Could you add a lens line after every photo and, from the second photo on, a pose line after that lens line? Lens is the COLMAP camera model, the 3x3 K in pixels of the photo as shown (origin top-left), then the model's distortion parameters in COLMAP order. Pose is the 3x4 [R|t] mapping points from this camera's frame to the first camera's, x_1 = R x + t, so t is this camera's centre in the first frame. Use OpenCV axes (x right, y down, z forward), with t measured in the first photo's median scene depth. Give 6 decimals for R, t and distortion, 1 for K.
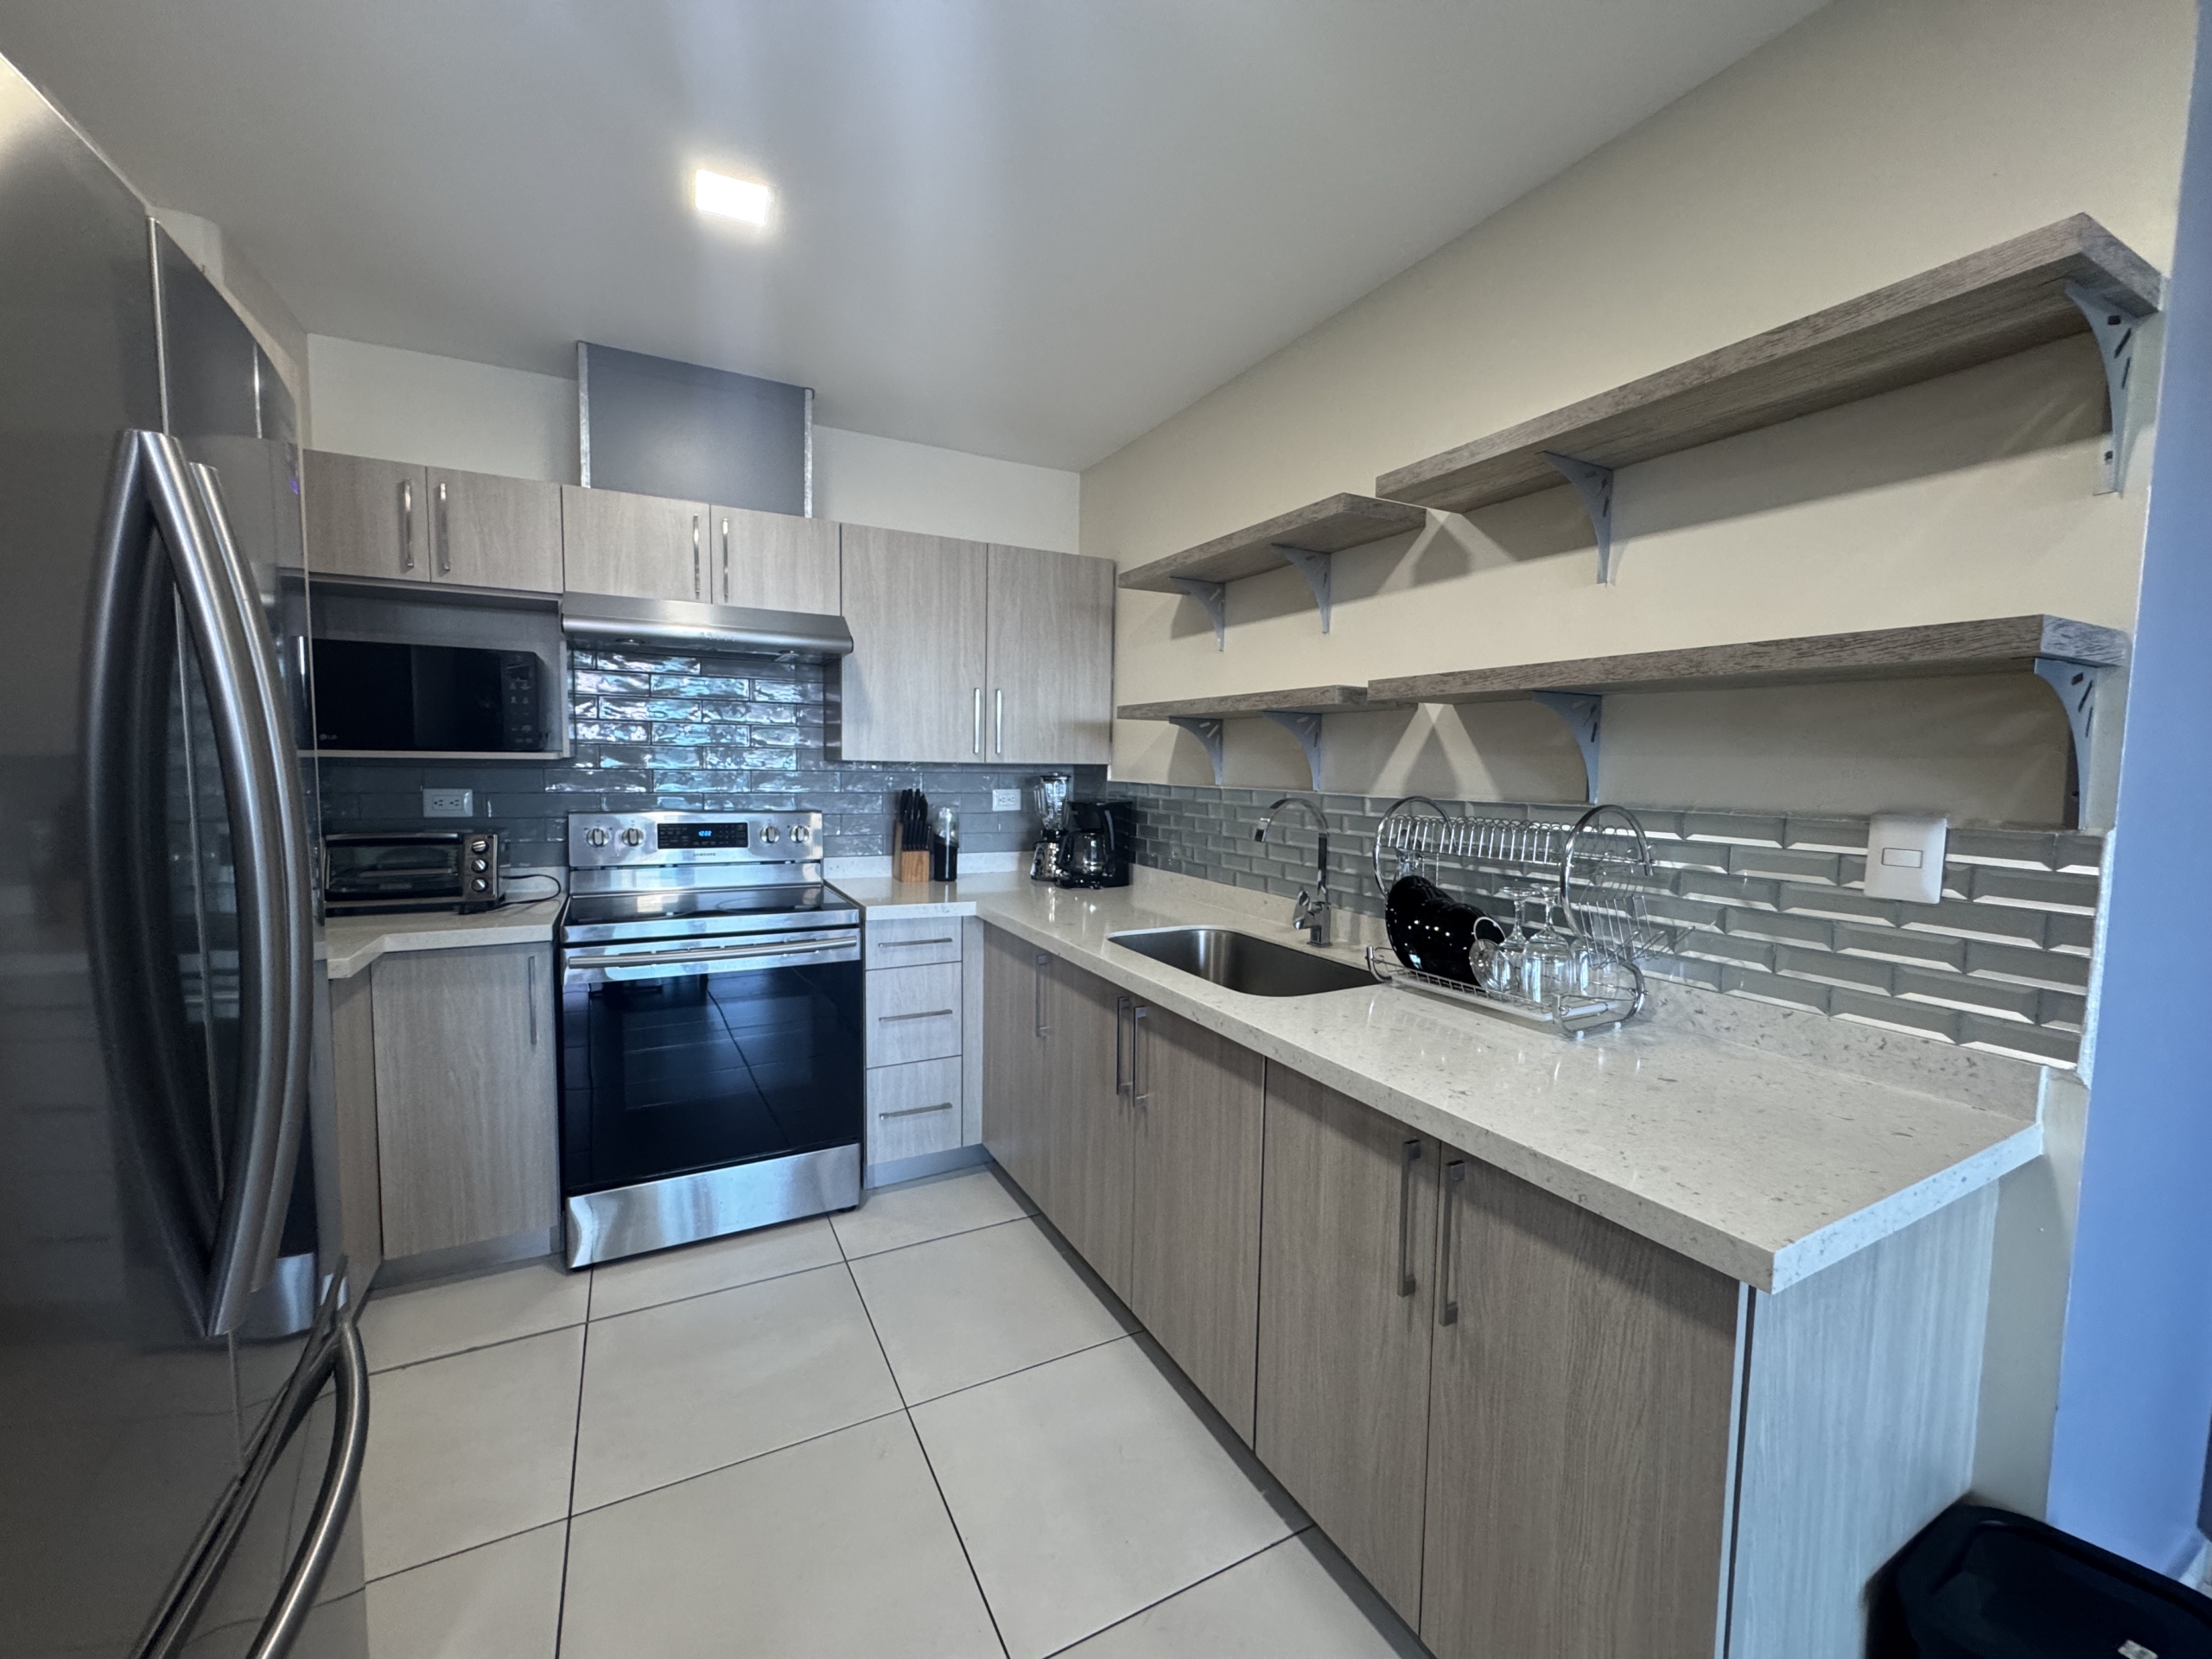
lens RADIAL K [[886.3, 0, 1106.0], [0, 886.3, 829.5], [0, 0, 1]] dist [-0.002204, -0.000111]
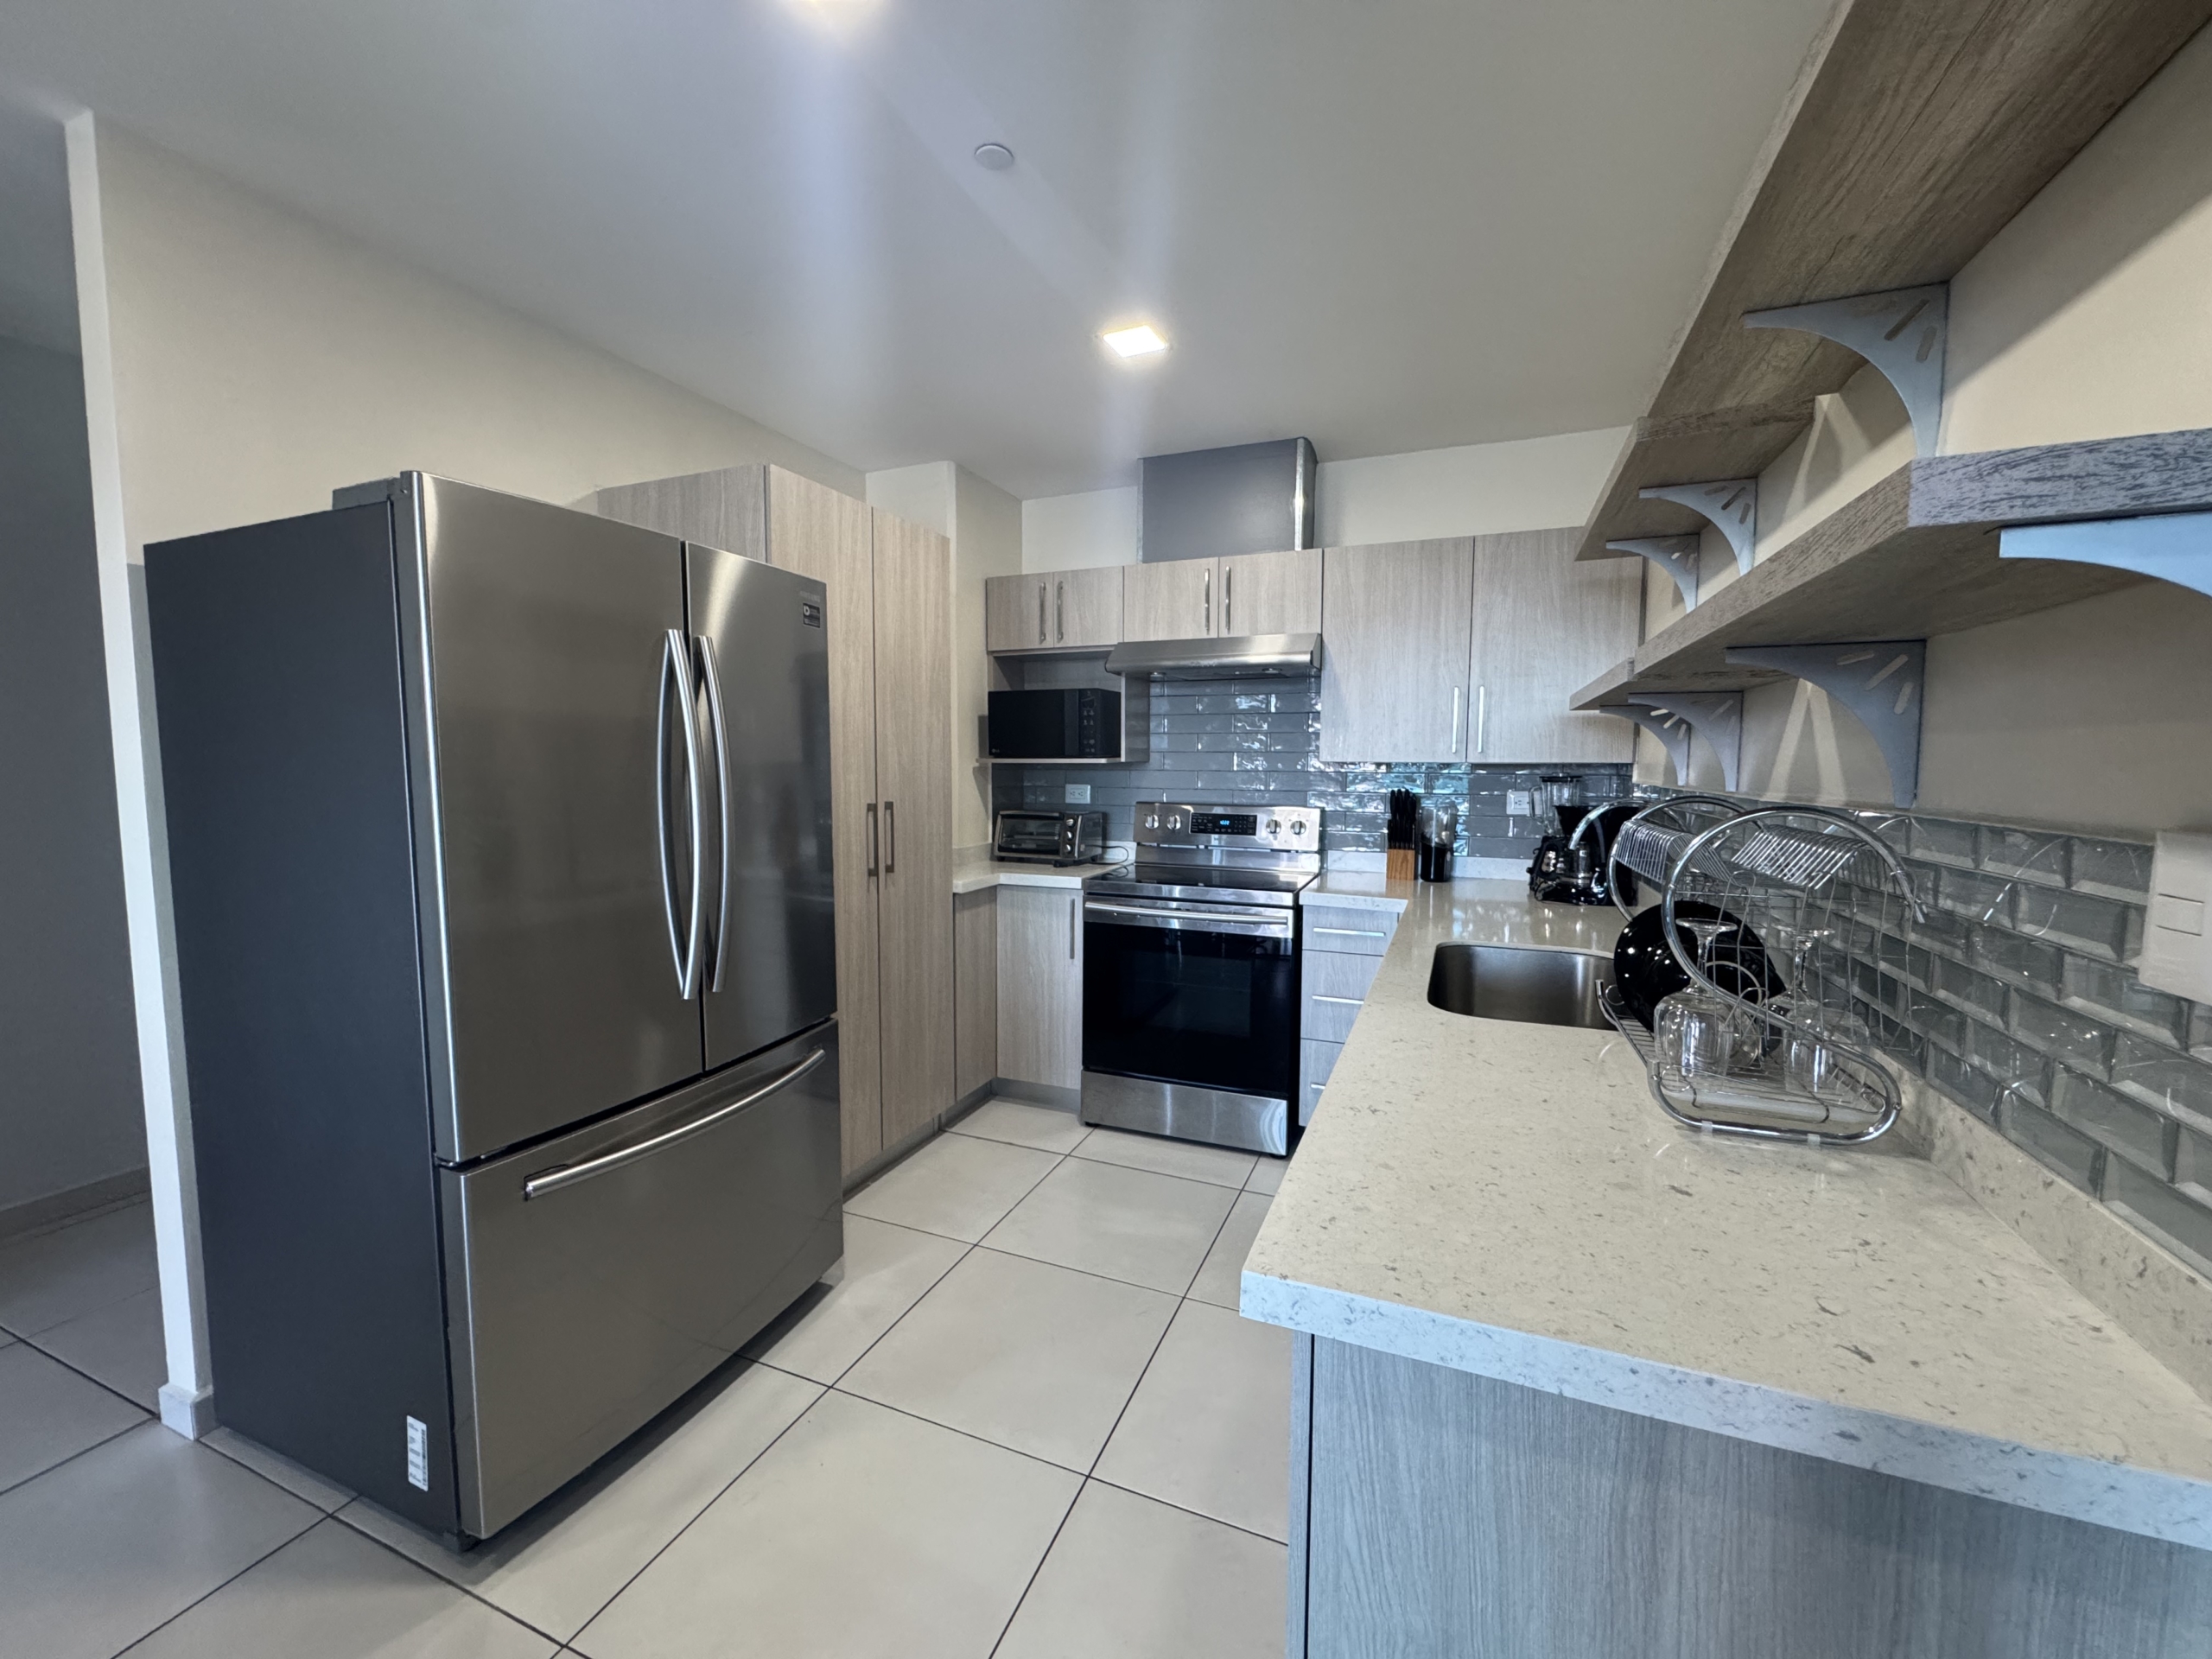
lens RADIAL K [[882.1, 0, 1098.4], [0, 882.1, 829.2], [0, 0, 1]] dist [0.000434, -0.000085]
pose [[0.637158, 0.046208, -0.769347, 0.421037], [-0.053330, 0.998452, 0.015801, 0.004055], [0.768886, 0.030962, 0.638636, 0.089363]]
